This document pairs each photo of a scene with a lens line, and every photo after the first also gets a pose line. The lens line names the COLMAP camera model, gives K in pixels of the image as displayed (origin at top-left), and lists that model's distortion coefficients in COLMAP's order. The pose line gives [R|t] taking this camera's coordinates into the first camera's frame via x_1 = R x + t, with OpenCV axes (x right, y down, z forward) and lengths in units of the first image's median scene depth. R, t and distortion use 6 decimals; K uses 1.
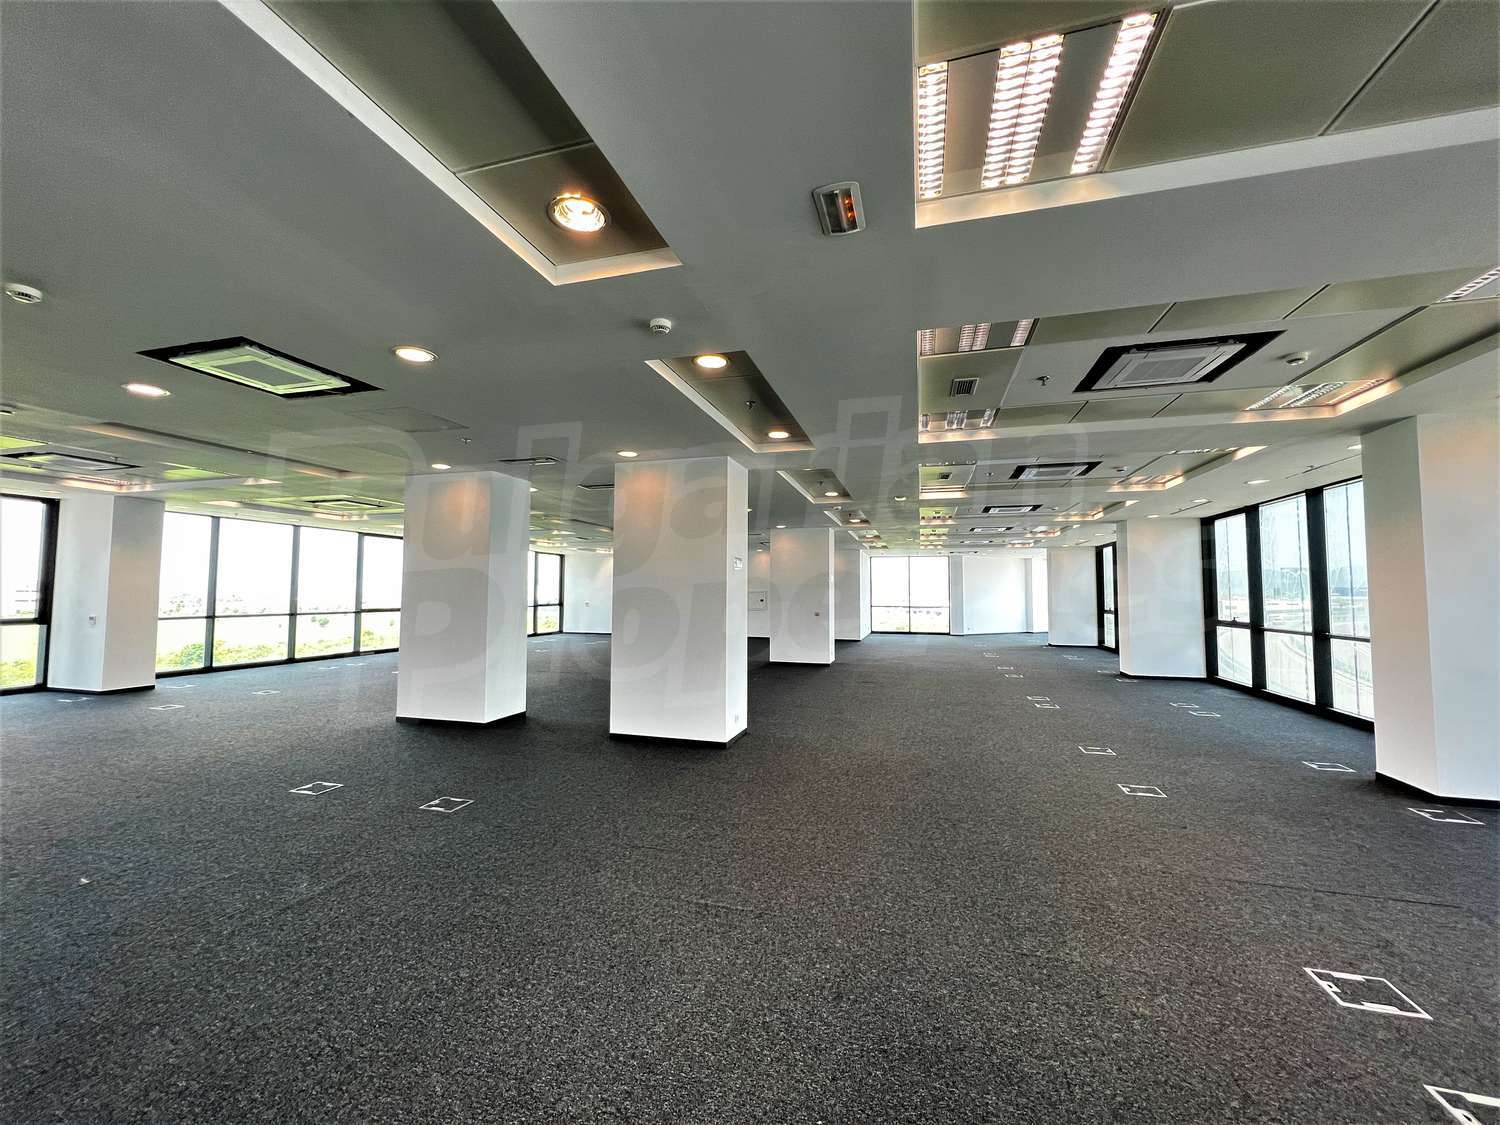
lens RADIAL K [[602.8, 0, 750.0], [0, 602.8, 562.5], [0, 0, 1]] dist [-0.001618, 0.000443]
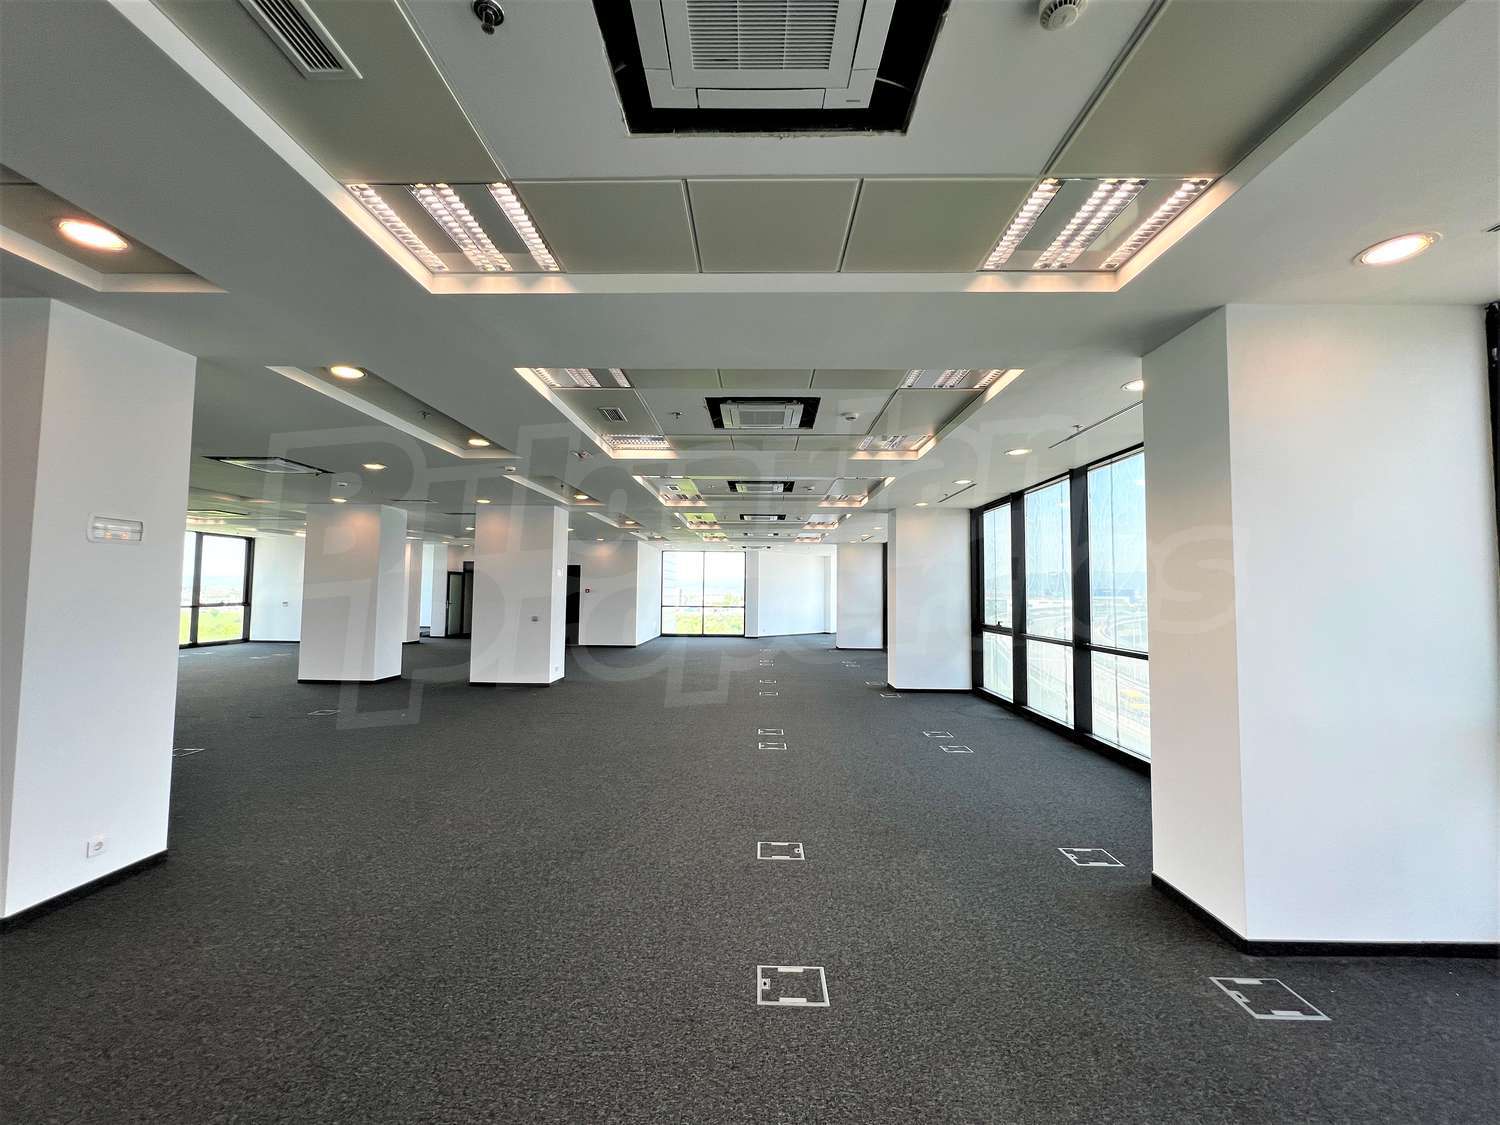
lens RADIAL K [[602.8, 0, 750.0], [0, 602.8, 562.5], [0, 0, 1]] dist [-0.001618, 0.000443]
pose [[0.965897, 0.018675, 0.258254, 0.219969], [-0.019541, 0.999809, 0.000788, 0.010922], [-0.258190, -0.005808, 0.966077, 0.239873]]
